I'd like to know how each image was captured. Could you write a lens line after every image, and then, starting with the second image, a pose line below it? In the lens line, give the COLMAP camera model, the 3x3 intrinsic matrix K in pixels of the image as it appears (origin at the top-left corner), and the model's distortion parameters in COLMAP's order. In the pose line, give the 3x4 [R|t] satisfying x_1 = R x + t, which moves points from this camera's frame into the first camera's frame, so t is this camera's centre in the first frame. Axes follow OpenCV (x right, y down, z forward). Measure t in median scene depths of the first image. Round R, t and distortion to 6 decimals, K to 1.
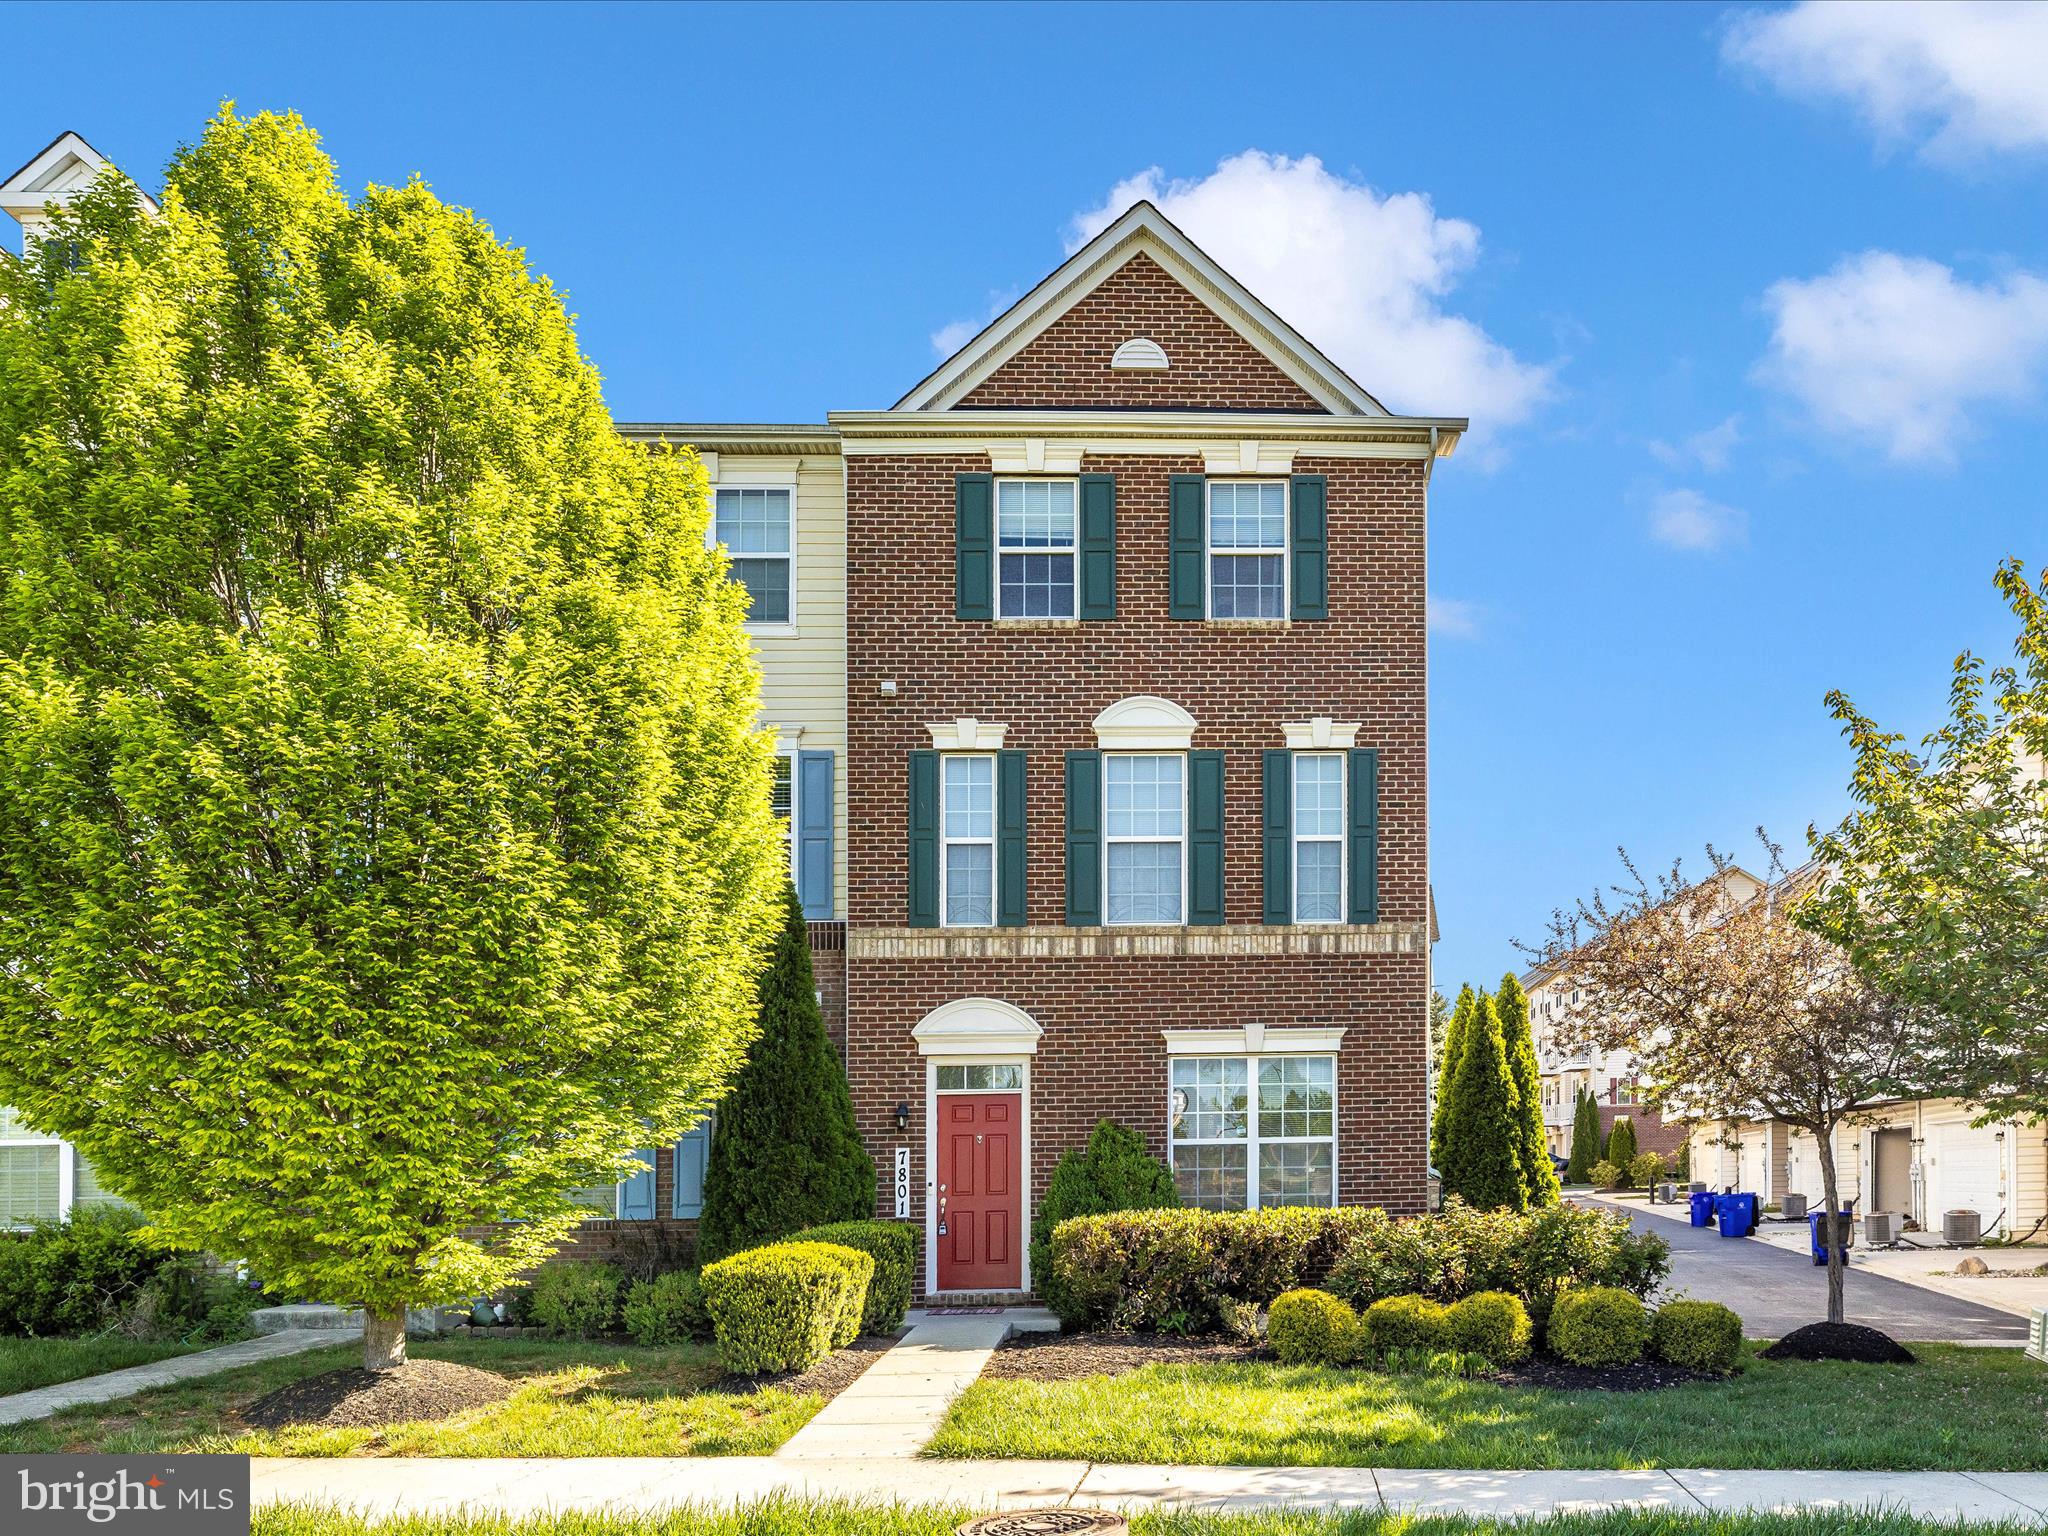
lens RADIAL K [[963.8, 0, 1026.6], [0, 963.8, 757.2], [0, 0, 1]] dist [-0.000649, 0.000095]
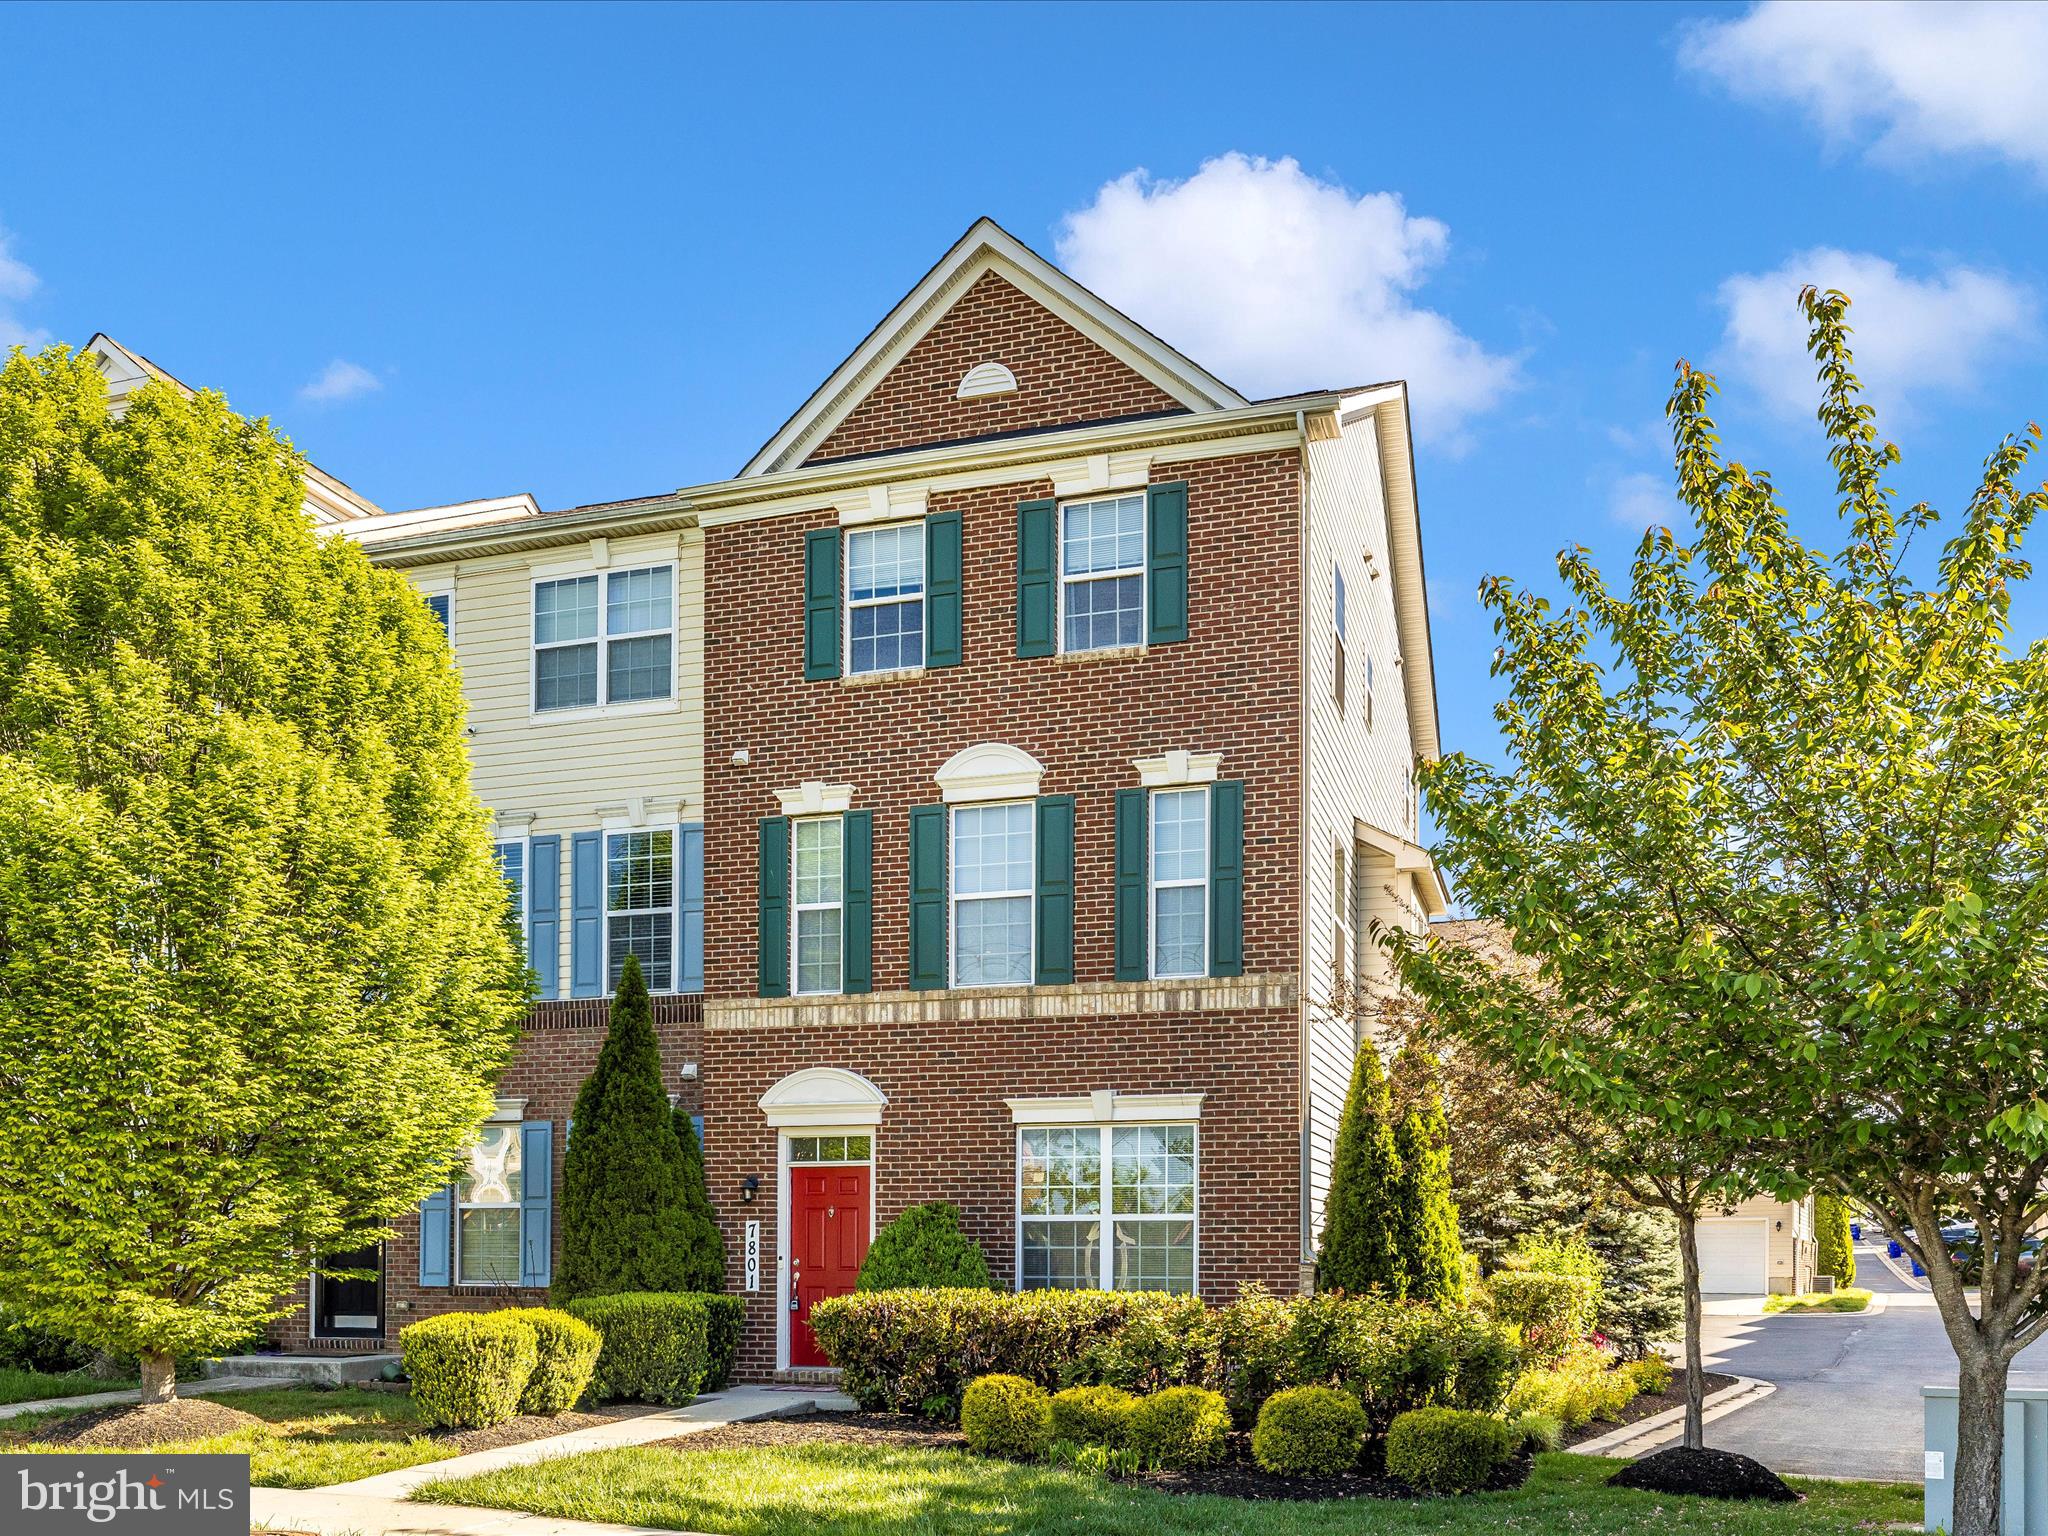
lens RADIAL K [[1079.4, 0, 1024.0], [0, 1079.4, 768.0], [0, 0, 1]] dist [0.000619, 0.000236]
pose [[0.972061, -0.080116, -0.220632, 0.396321], [0.077103, 0.996775, -0.022247, -0.013267], [0.221703, 0.004614, 0.975103, -0.025402]]
